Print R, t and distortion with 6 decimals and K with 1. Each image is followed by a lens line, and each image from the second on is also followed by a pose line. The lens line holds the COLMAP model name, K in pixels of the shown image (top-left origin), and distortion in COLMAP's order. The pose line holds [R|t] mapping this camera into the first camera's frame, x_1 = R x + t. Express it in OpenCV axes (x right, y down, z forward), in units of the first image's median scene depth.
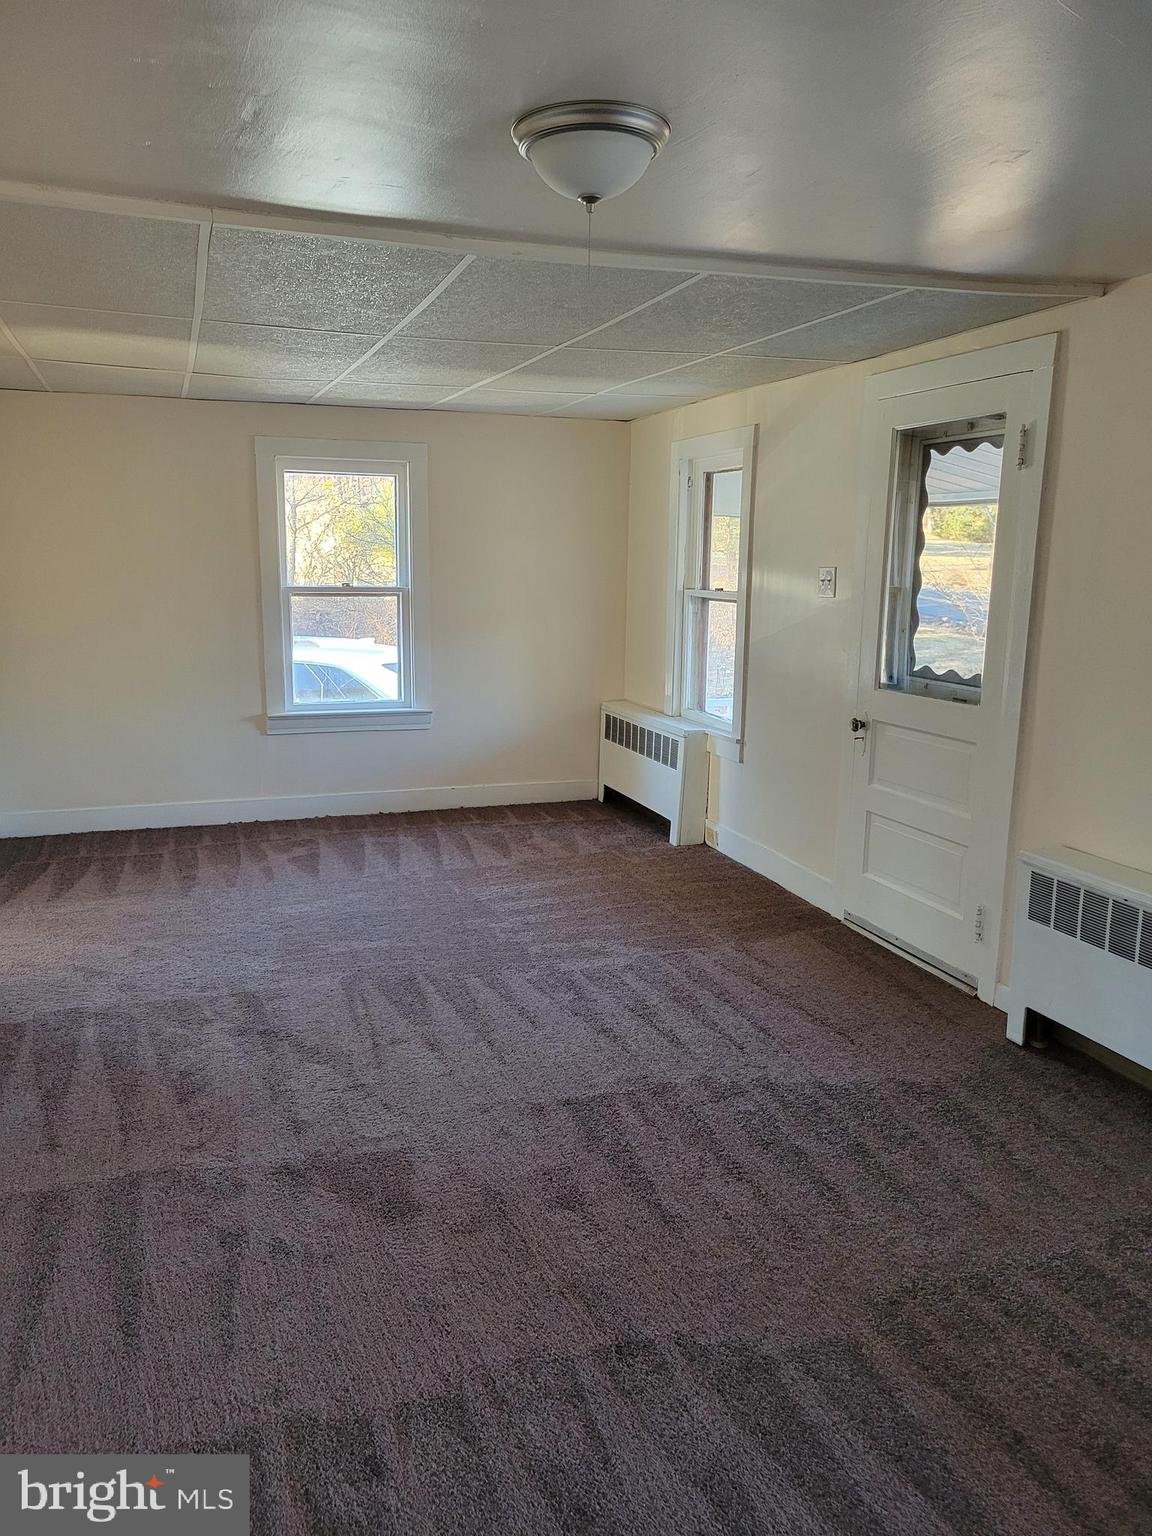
lens RADIAL K [[1144.9, 0, 576.0], [0, 1144.9, 768.0], [0, 0, 1]] dist [0.023758, 0.001484]
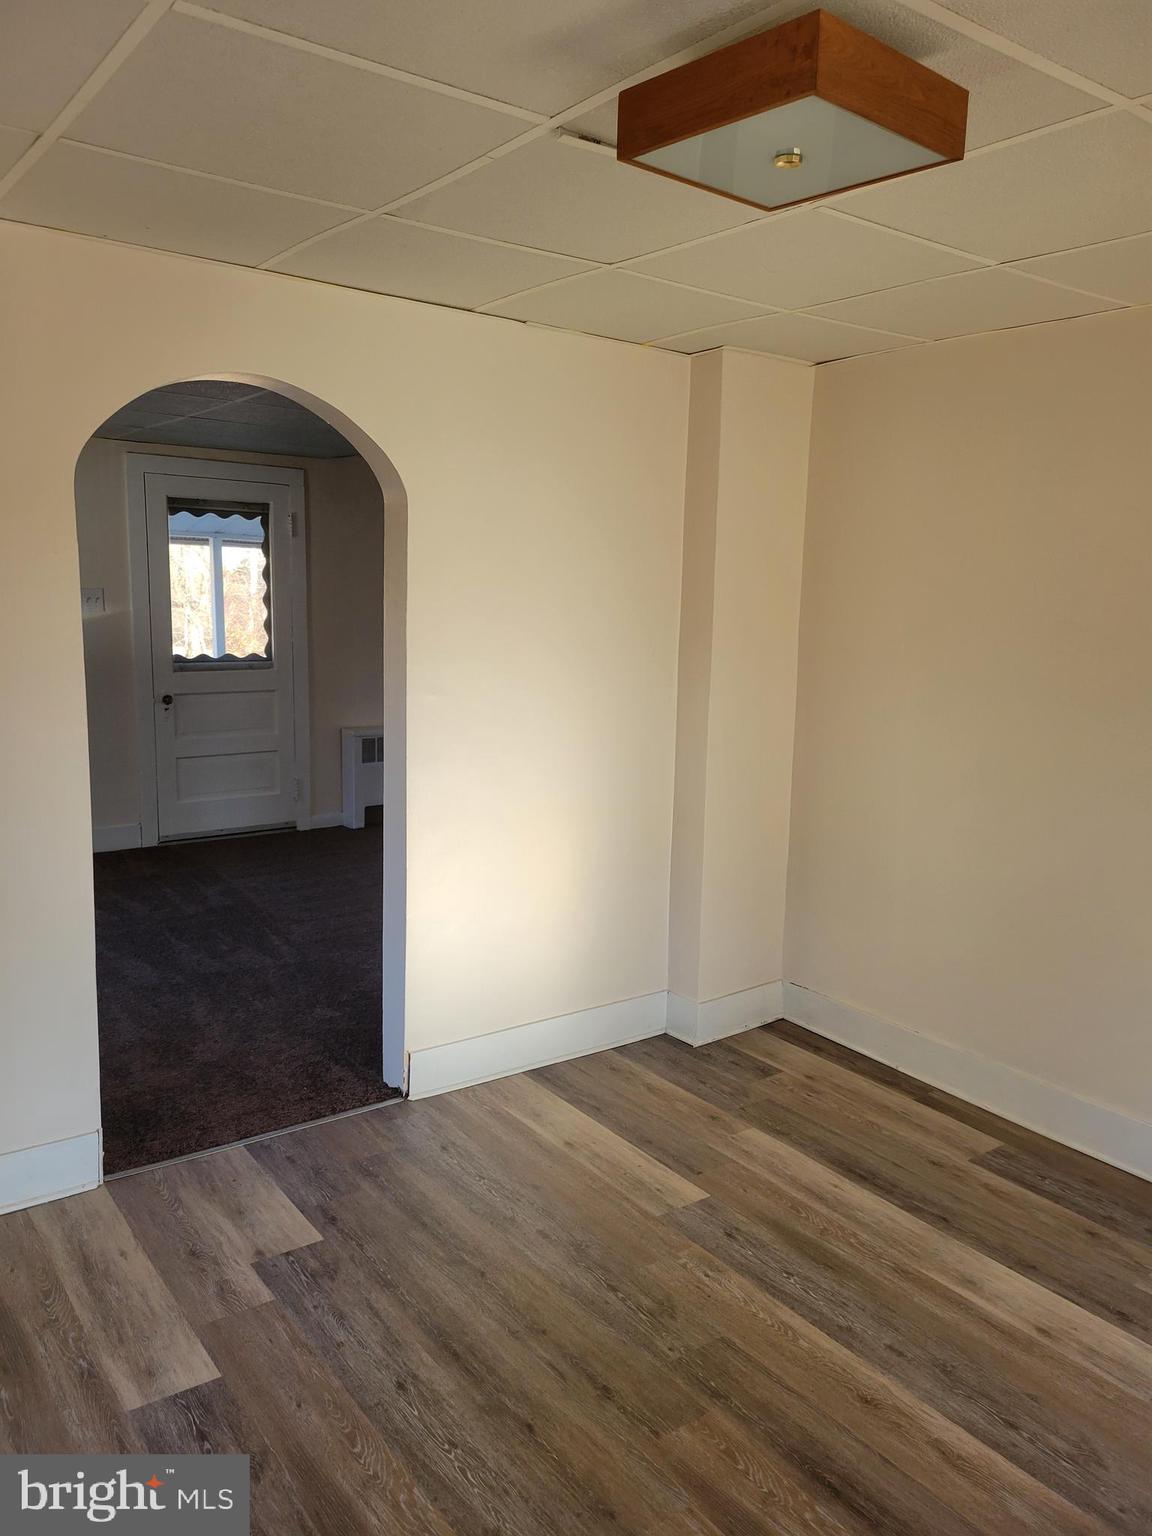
lens RADIAL K [[1144.9, 0, 576.0], [0, 1144.9, 768.0], [0, 0, 1]] dist [0.023758, 0.001484]
pose [[-0.284784, -0.171343, 0.943154, -1.399636], [0.150503, 0.963701, 0.220520, -0.216258], [-0.946703, 0.204748, -0.248659, 0.987398]]
